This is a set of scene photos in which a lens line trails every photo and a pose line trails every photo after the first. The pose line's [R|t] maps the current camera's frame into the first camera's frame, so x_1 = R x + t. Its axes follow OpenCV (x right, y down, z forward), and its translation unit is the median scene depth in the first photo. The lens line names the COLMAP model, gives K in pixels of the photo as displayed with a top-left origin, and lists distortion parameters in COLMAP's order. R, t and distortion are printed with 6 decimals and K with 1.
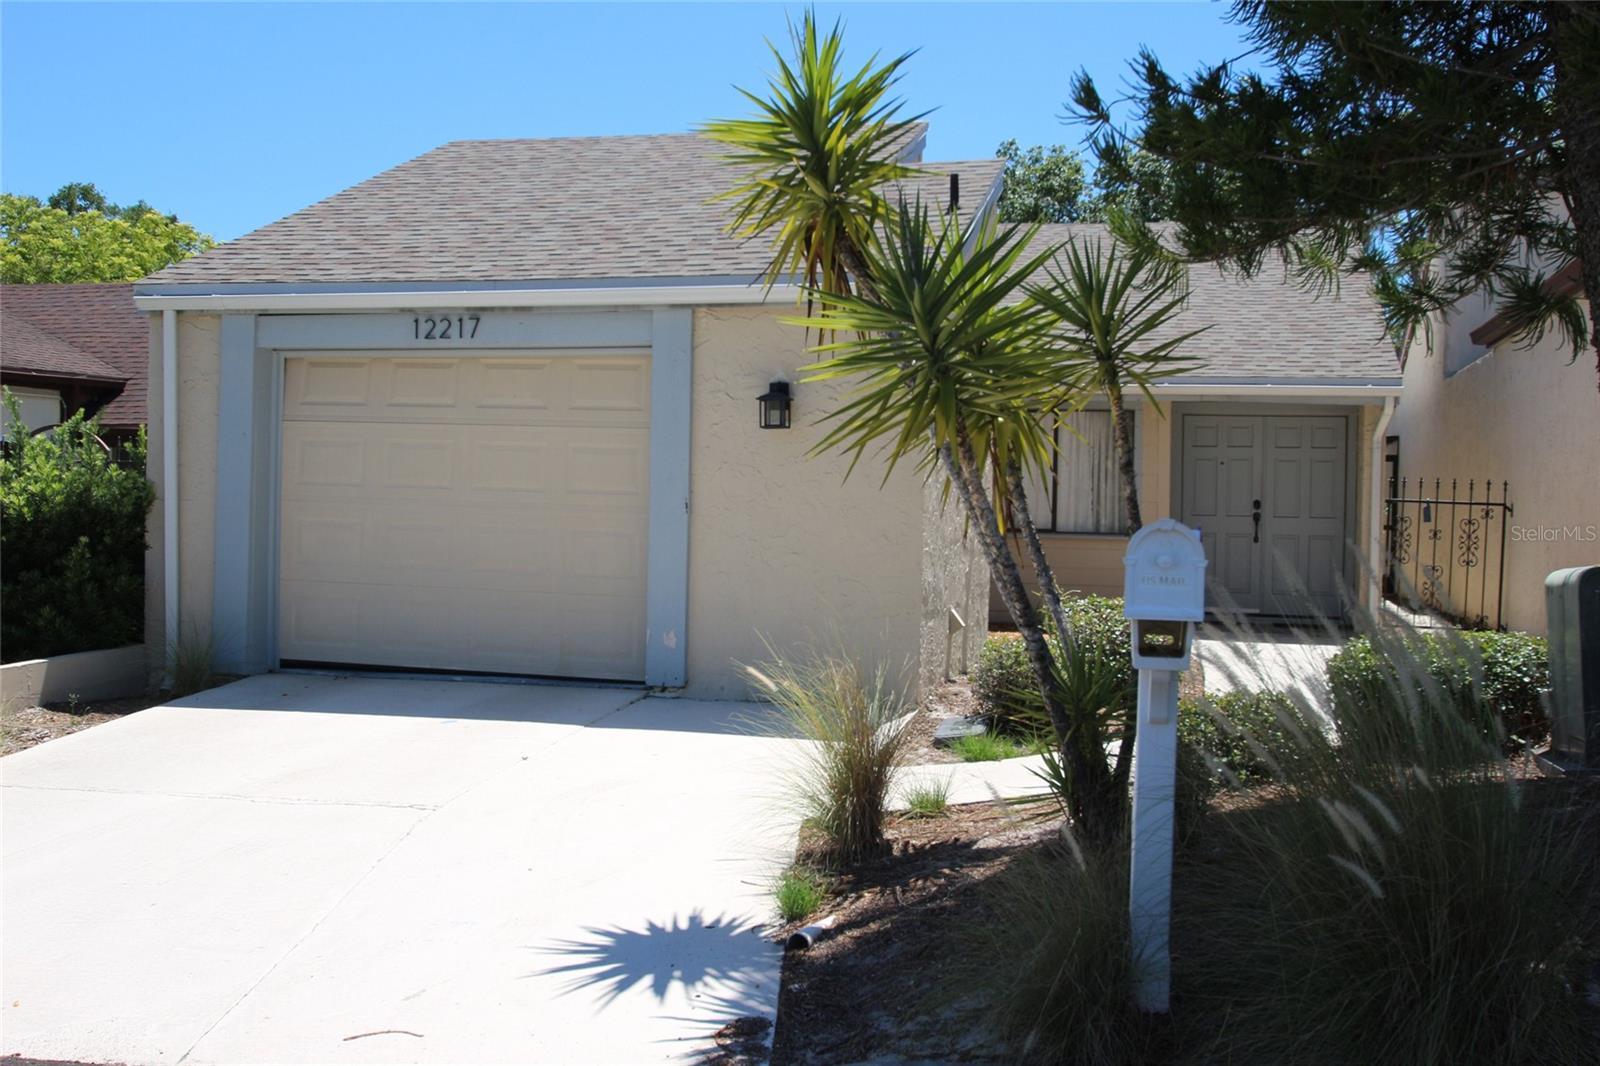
lens RADIAL K [[1732.3, 0, 800.0], [0, 1732.3, 533.0], [0, 0, 1]] dist [-0.060356, 0.015142]
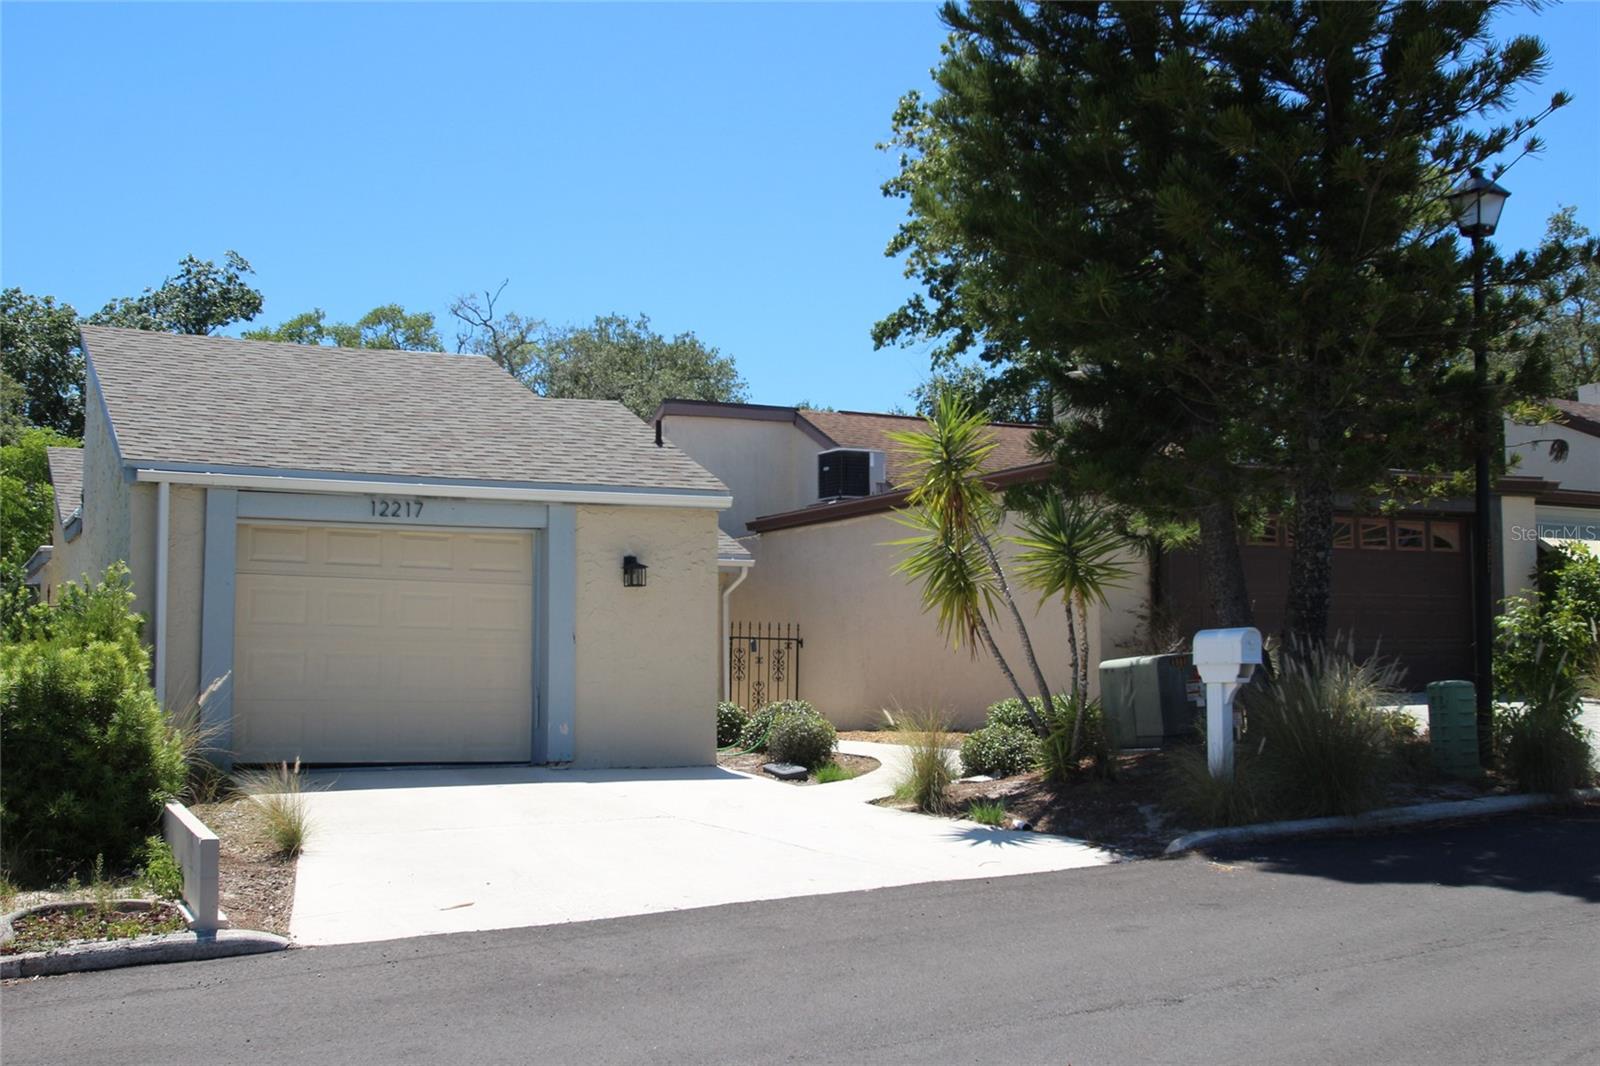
lens RADIAL K [[1732.3, 0, 800.0], [0, 1732.3, 533.0], [0, 0, 1]] dist [-0.060356, 0.015142]
pose [[0.758864, 0.034063, 0.650358, -0.824114], [0.022990, 0.996608, -0.079023, 0.014886], [-0.650844, 0.074920, 0.755506, -0.229940]]
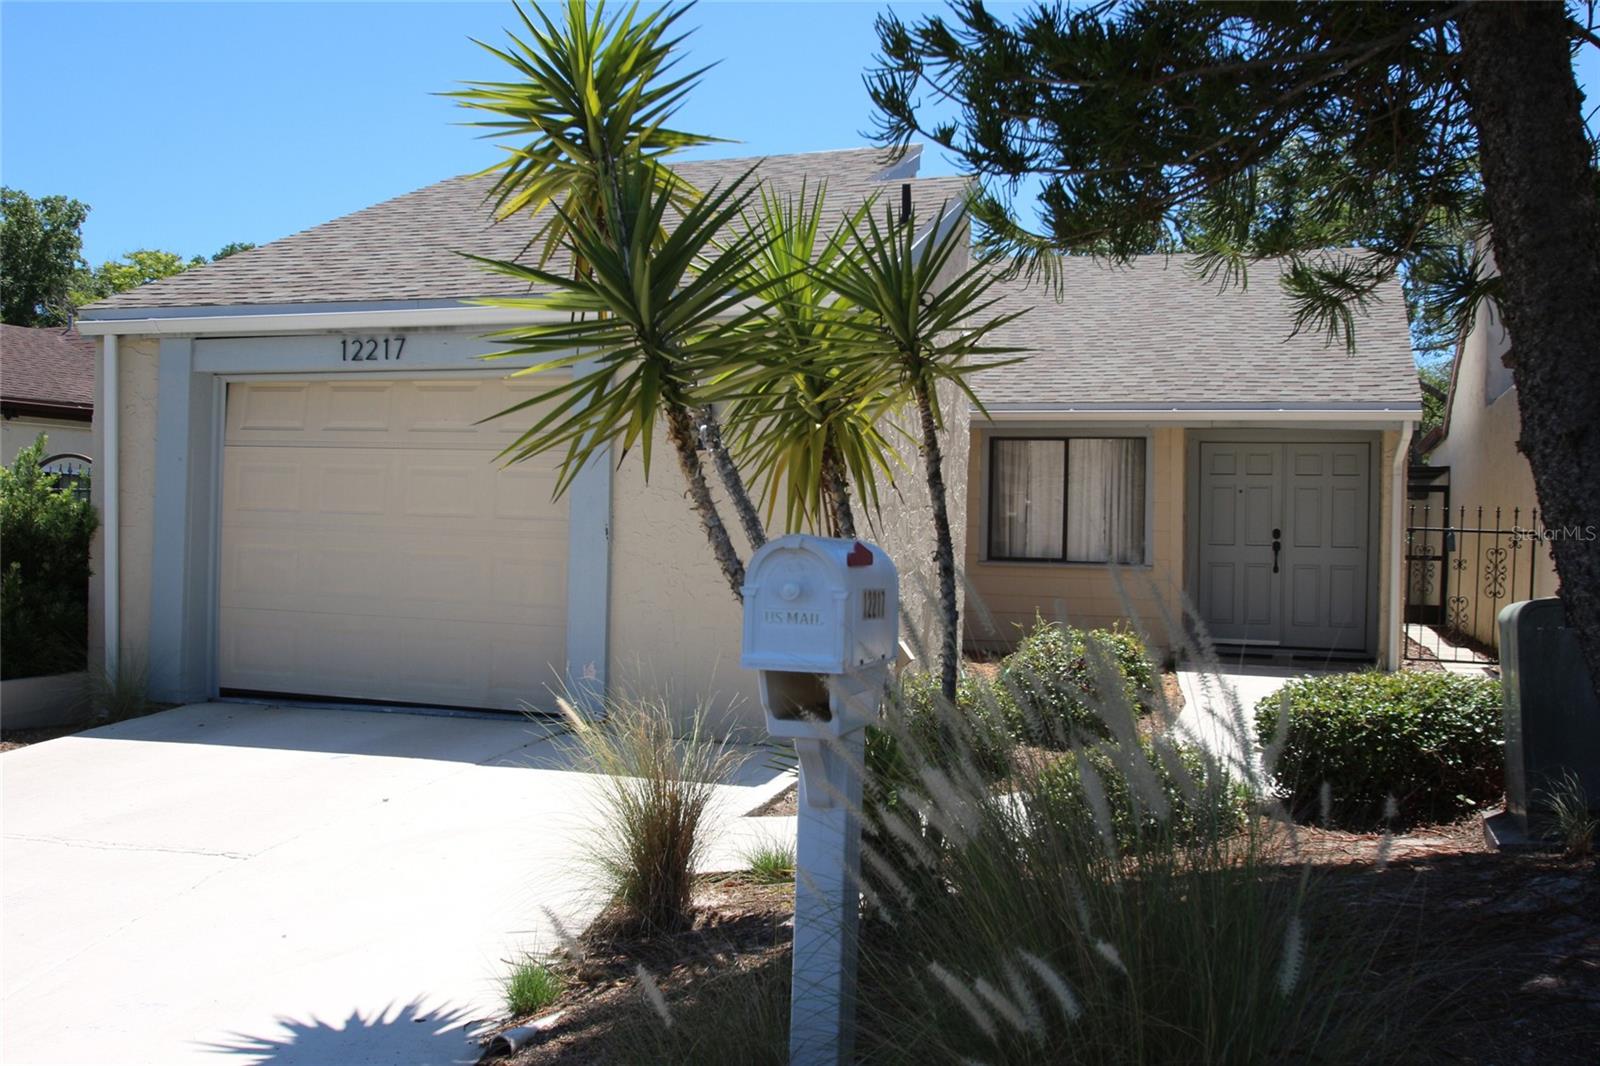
lens RADIAL K [[1595.1, 0, 800.0], [0, 1595.1, 533.0], [0, 0, 1]] dist [-0.045547, 0.004732]
pose [[0.996707, 0.000289, -0.081084, 0.104541], [-0.001876, 0.999808, -0.019500, 0.001843], [0.081063, 0.019588, 0.996517, 0.125049]]
